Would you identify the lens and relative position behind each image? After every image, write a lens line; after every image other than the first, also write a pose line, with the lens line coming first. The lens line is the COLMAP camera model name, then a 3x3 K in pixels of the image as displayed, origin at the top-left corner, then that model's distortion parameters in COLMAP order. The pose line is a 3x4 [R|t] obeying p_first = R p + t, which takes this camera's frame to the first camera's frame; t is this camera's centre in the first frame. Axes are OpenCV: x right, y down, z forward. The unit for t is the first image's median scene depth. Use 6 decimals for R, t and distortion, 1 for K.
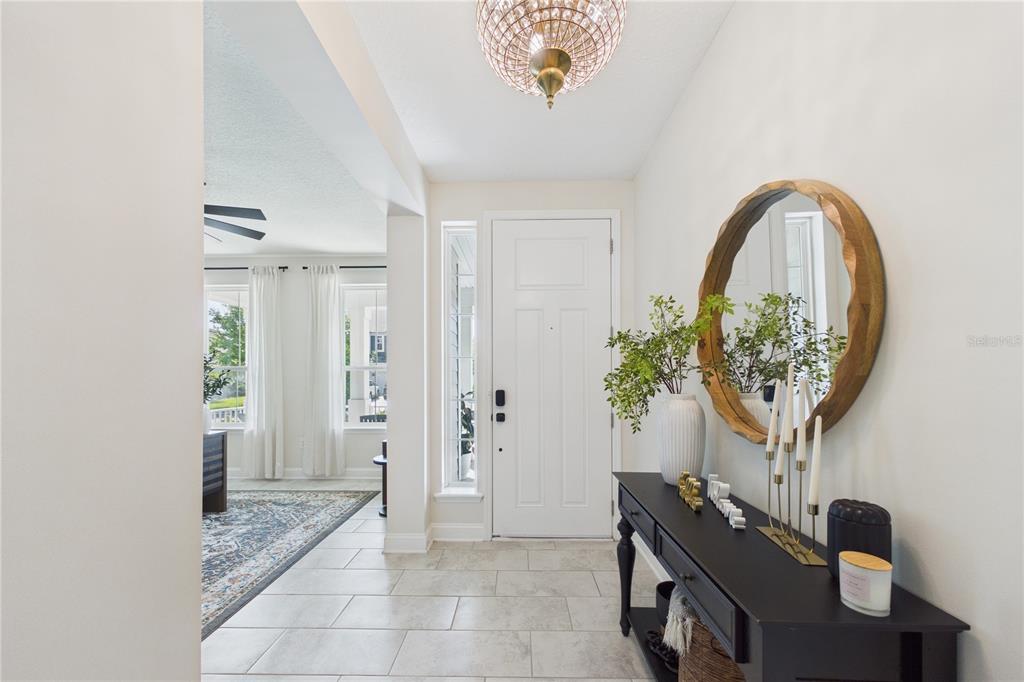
lens RADIAL K [[391.9, 0, 511.9], [0, 391.9, 374.6], [0, 0, 1]] dist [0.000262, 0.000107]
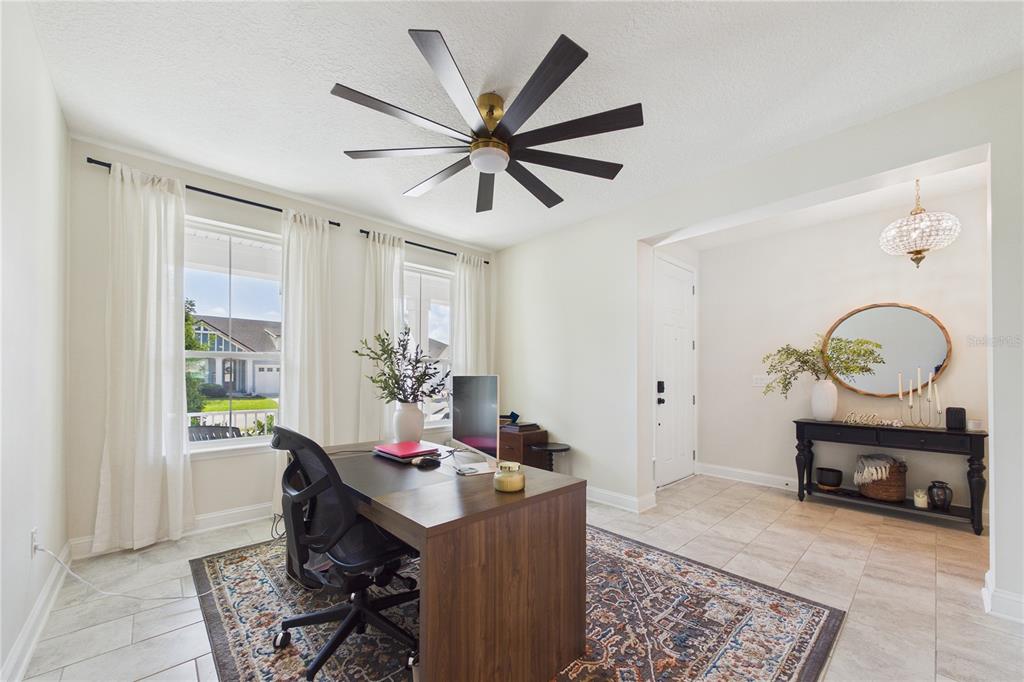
lens RADIAL K [[391.9, 0, 511.9], [0, 391.9, 374.6], [0, 0, 1]] dist [0.000262, 0.000107]
pose [[0.720693, 0.004722, 0.693238, -1.271144], [-0.008790, 0.999959, 0.002327, 0.016250], [-0.693199, -0.007771, 0.720705, 0.340001]]
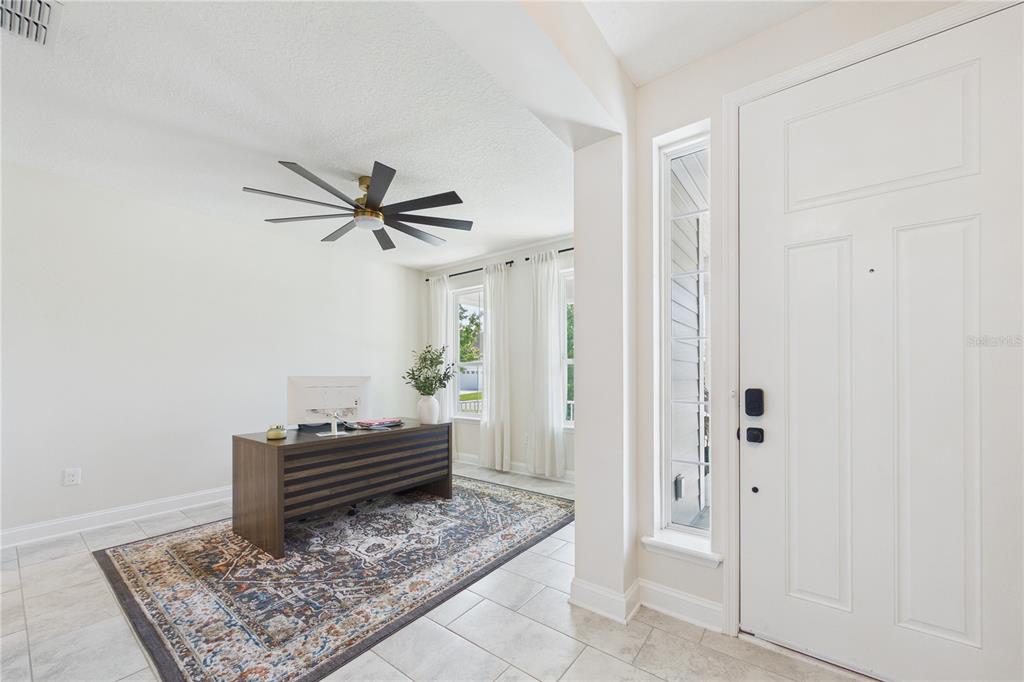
lens RADIAL K [[391.9, 0, 511.9], [0, 391.9, 374.6], [0, 0, 1]] dist [0.000262, 0.000107]
pose [[0.808843, 0.000316, -0.588025, 0.020365], [0.004941, 0.999961, 0.007333, 0.011238], [0.588004, -0.008837, 0.808810, 0.287738]]
